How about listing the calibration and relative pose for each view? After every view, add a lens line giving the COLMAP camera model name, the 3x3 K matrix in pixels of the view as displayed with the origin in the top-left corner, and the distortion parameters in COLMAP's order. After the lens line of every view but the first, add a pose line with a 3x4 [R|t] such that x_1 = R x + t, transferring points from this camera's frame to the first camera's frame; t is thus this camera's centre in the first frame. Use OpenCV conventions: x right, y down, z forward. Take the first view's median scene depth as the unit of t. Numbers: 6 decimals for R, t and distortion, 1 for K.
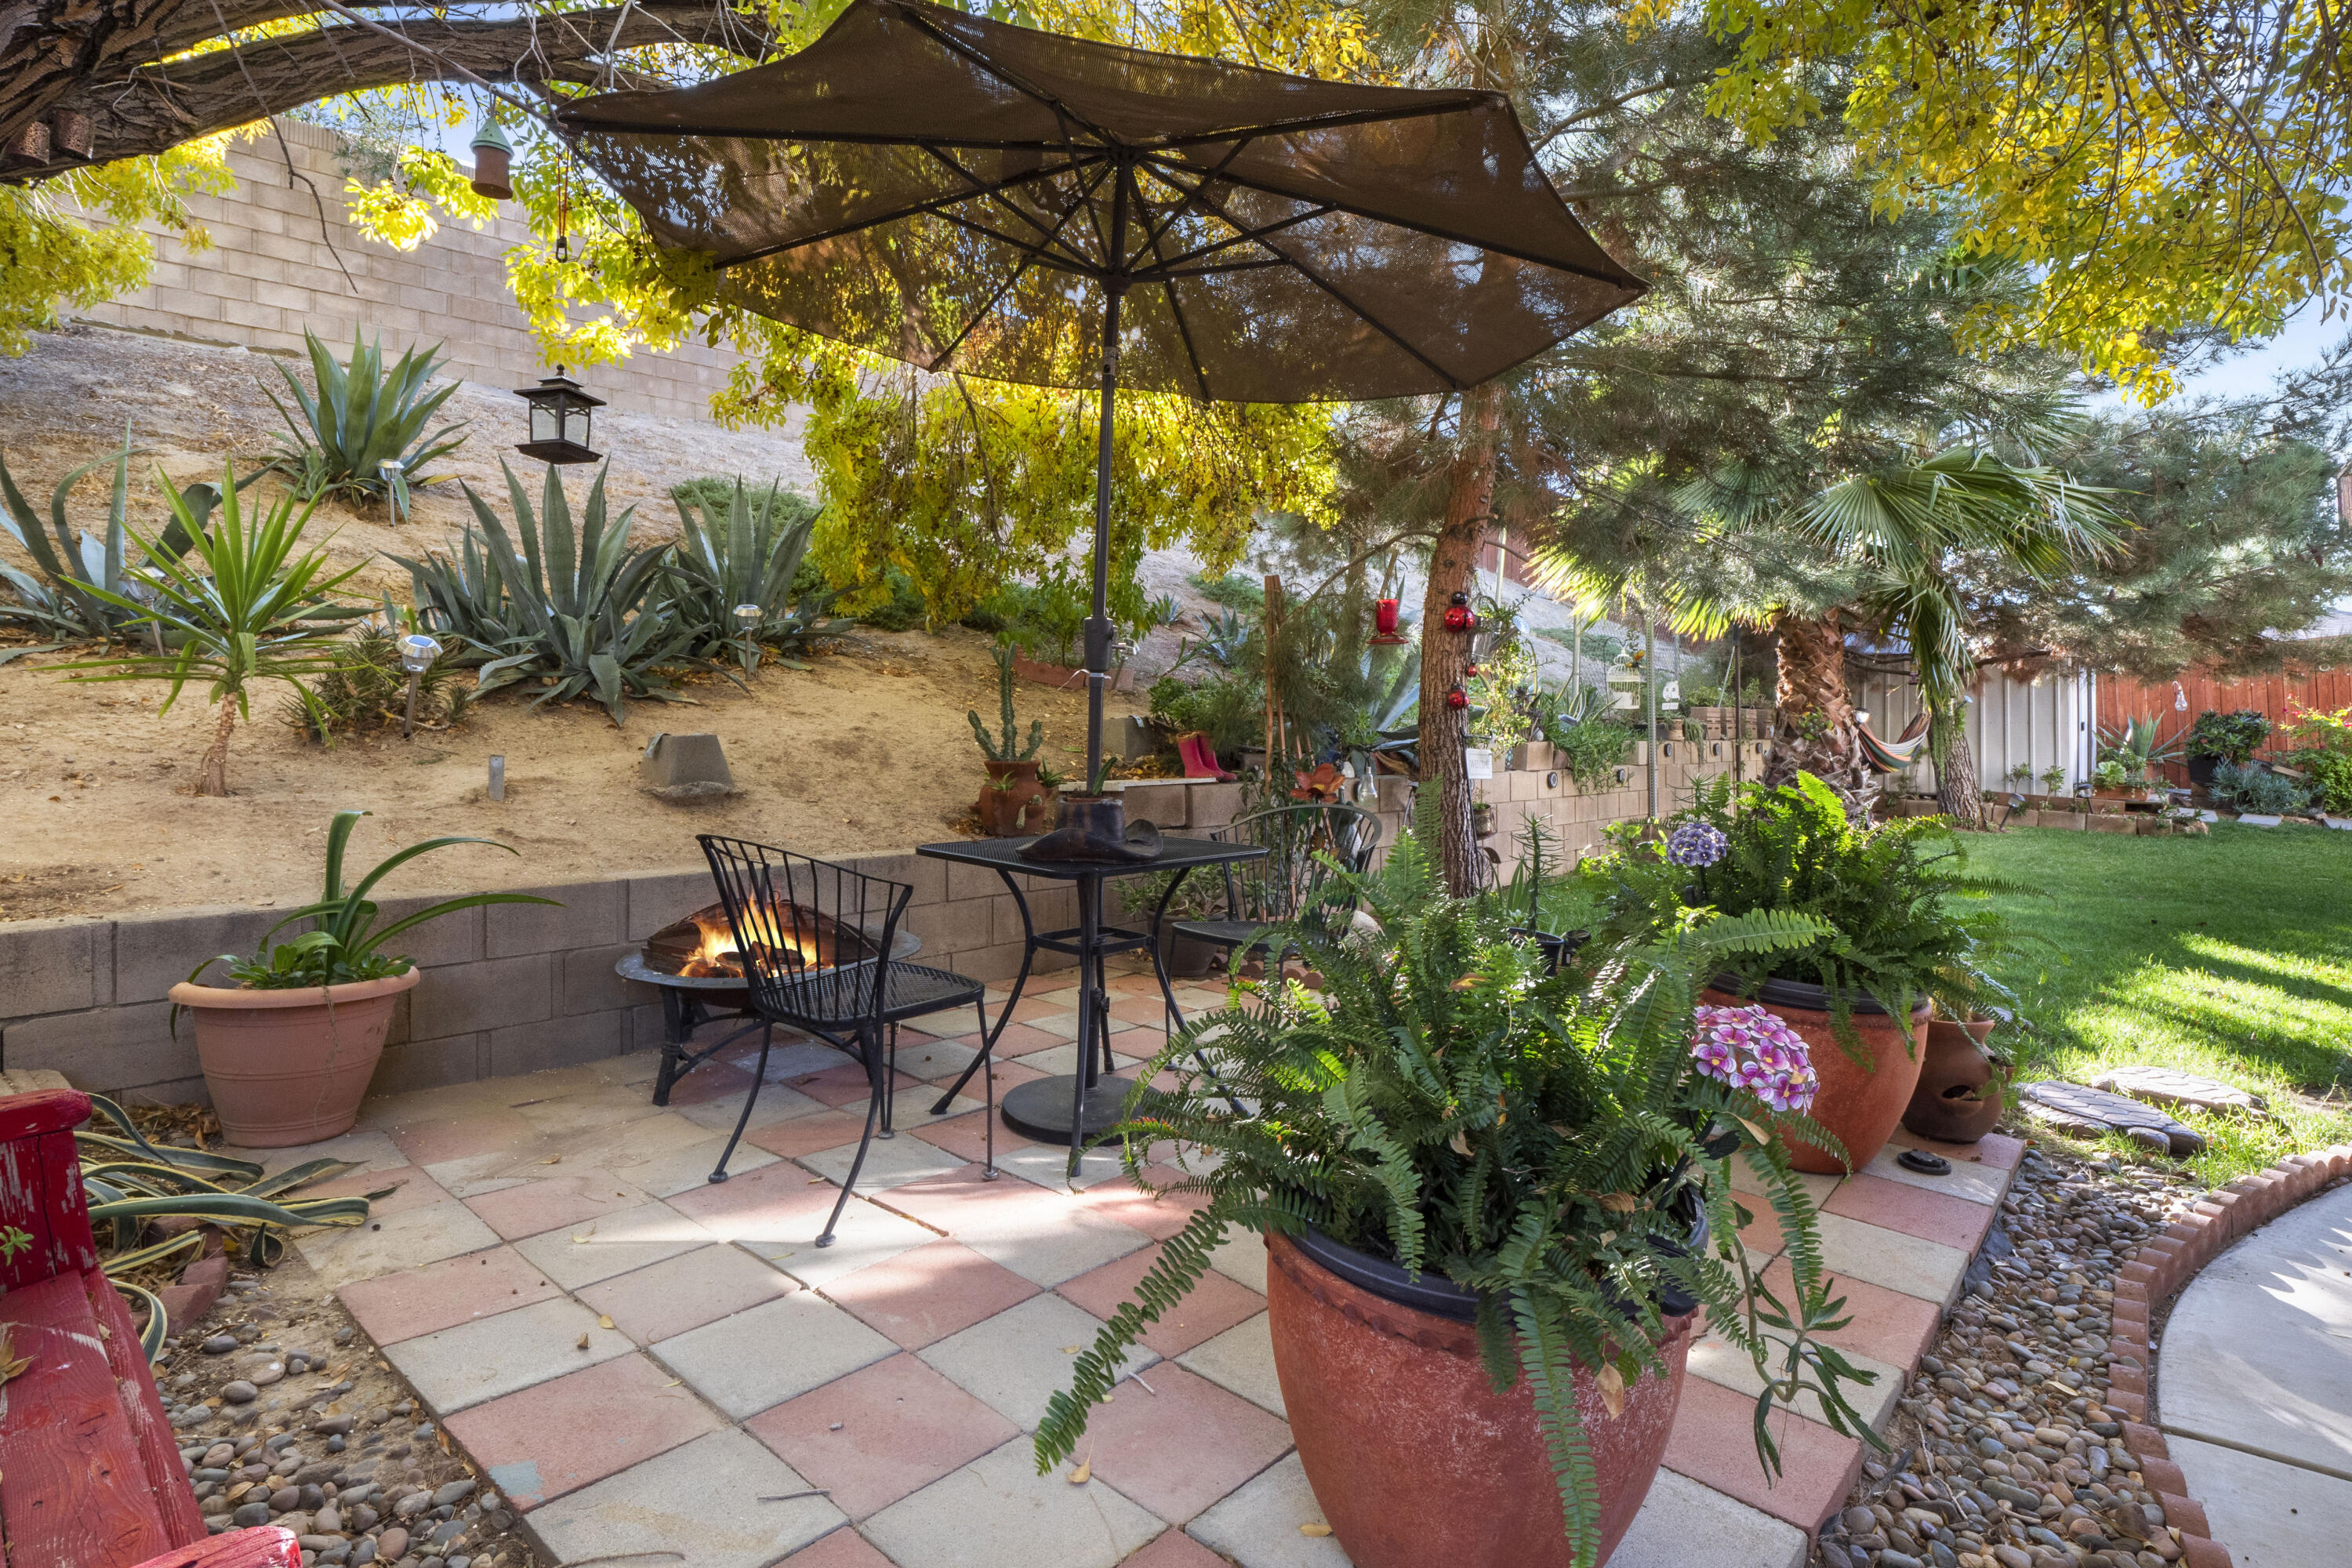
lens RADIAL K [[1148.9, 0, 1171.0], [0, 1148.9, 771.9], [0, 0, 1]] dist [-0.002930, -0.000206]
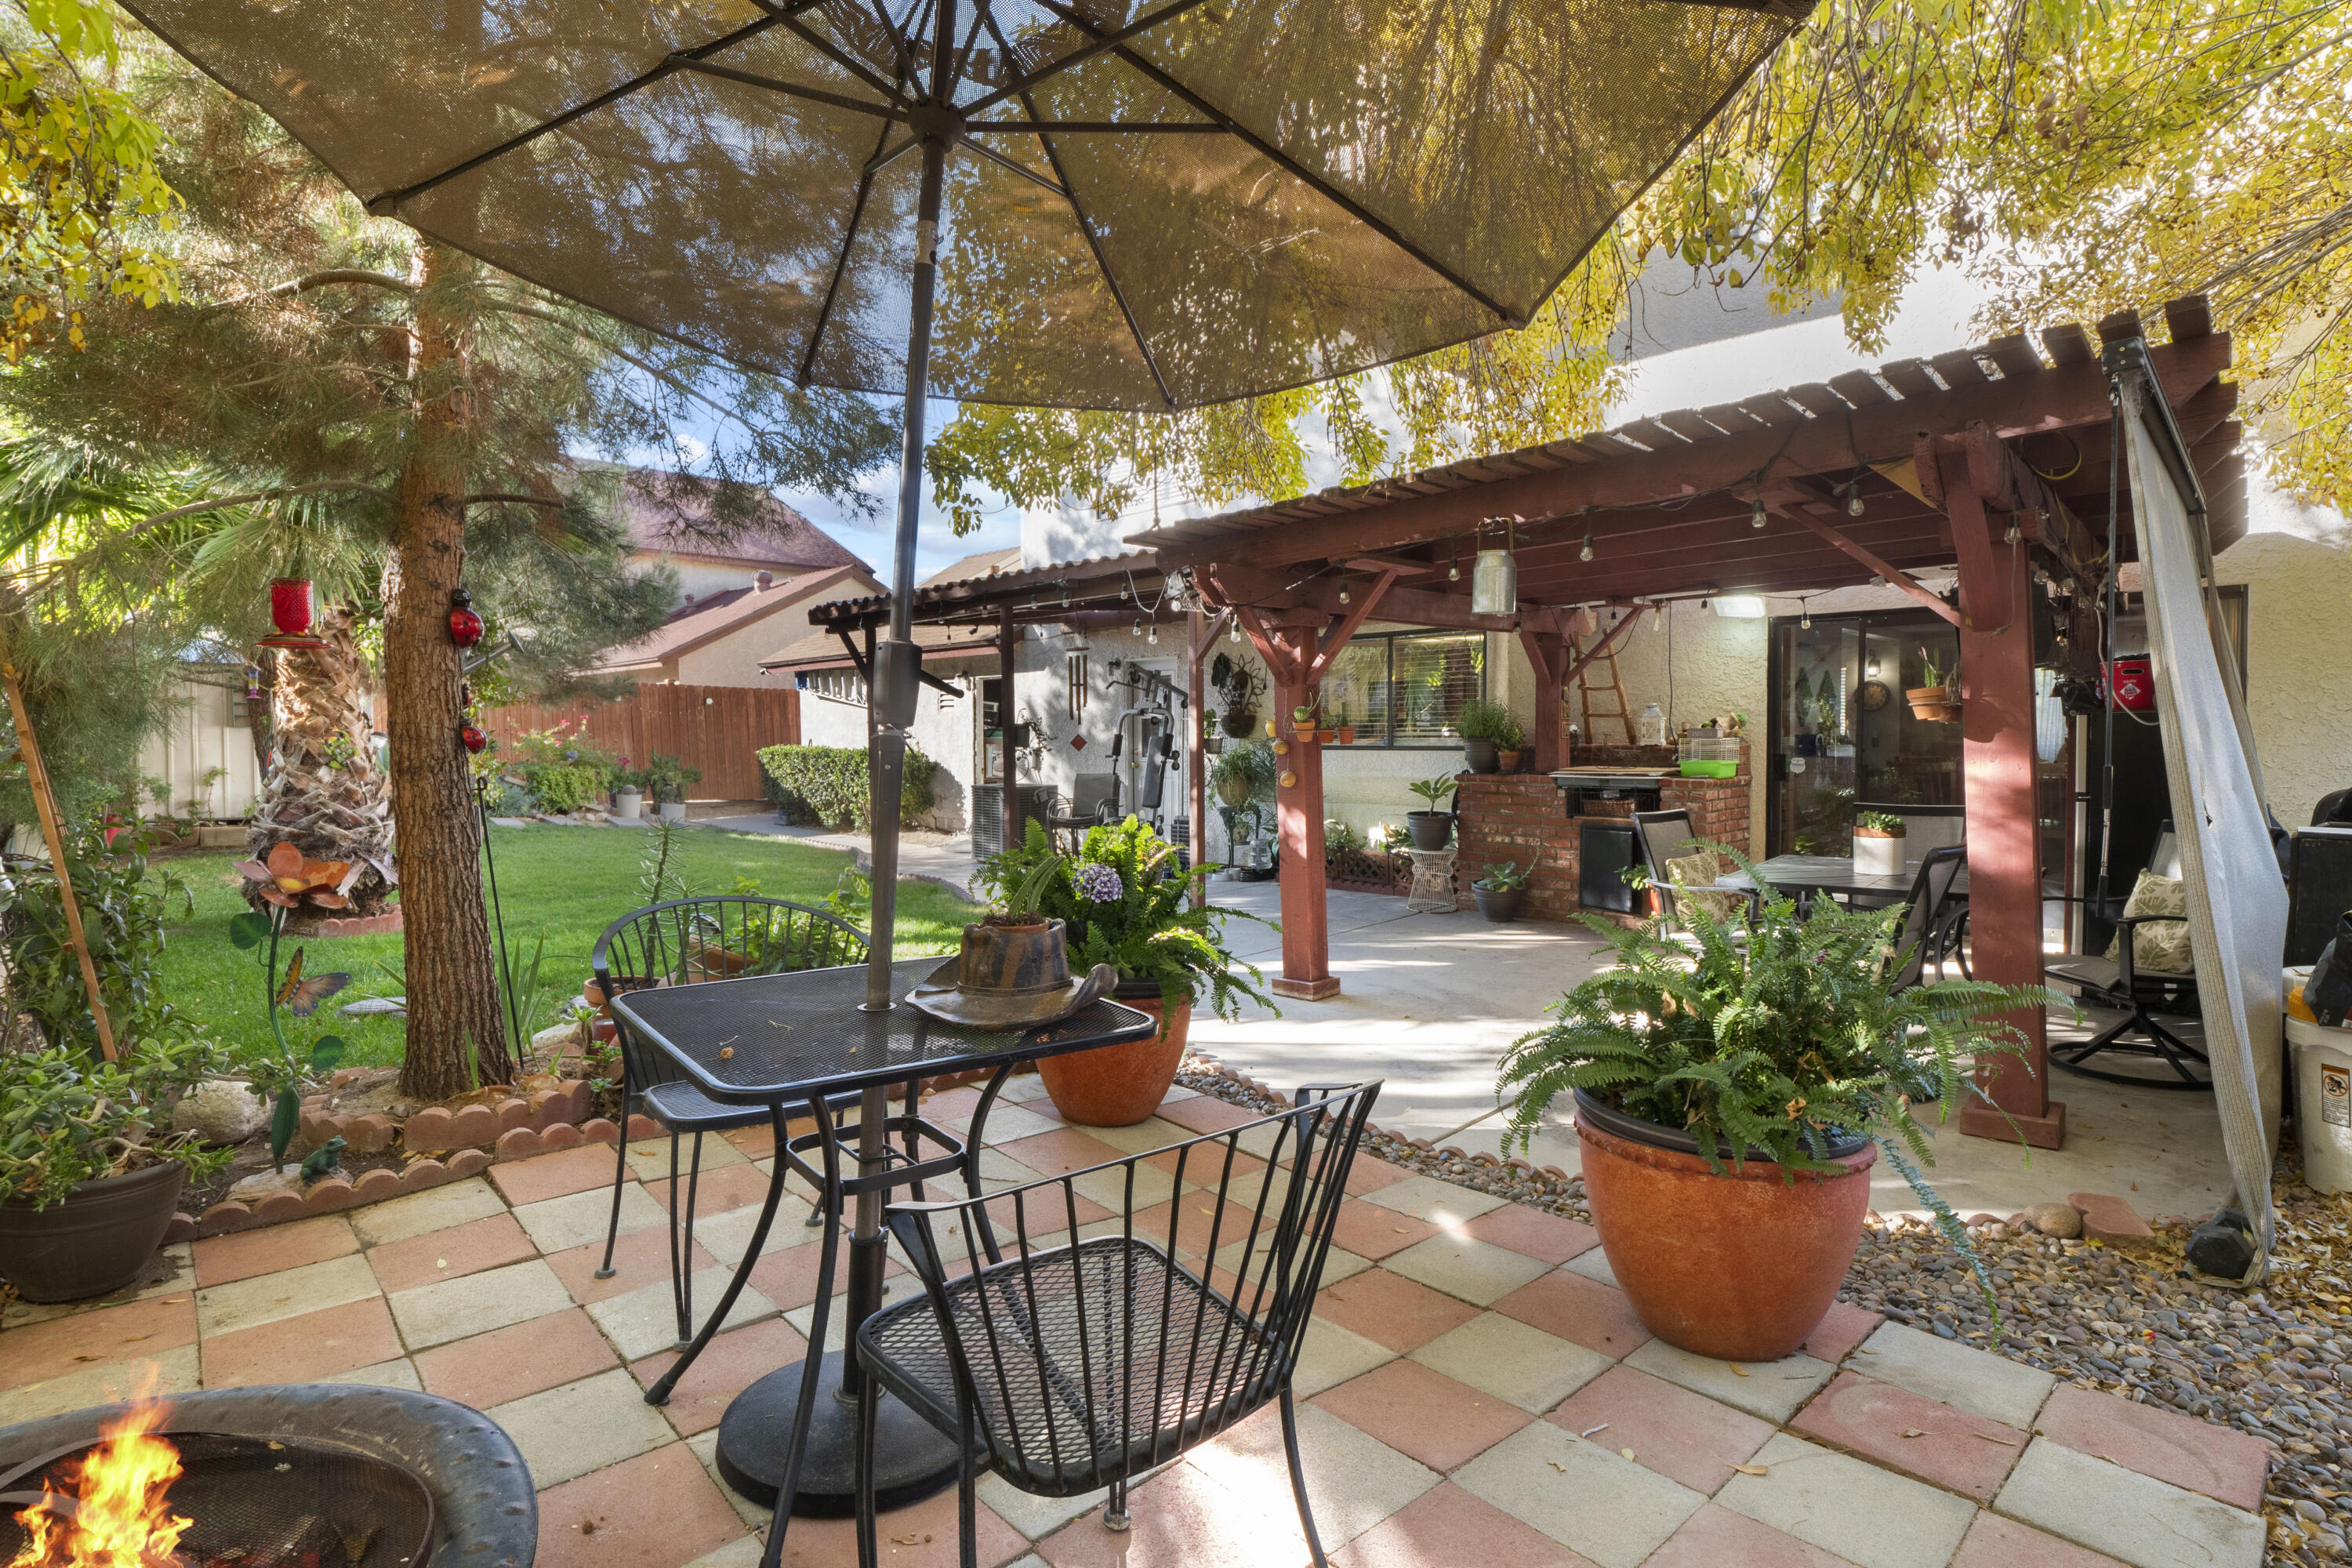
lens RADIAL K [[1148.9, 0, 1171.0], [0, 1148.9, 771.9], [0, 0, 1]] dist [-0.002930, -0.000206]
pose [[0.118481, -0.025759, 0.992622, -0.233117], [0.030093, 0.999297, 0.022340, -0.025453], [-0.992500, 0.027224, 0.119173, 0.261667]]
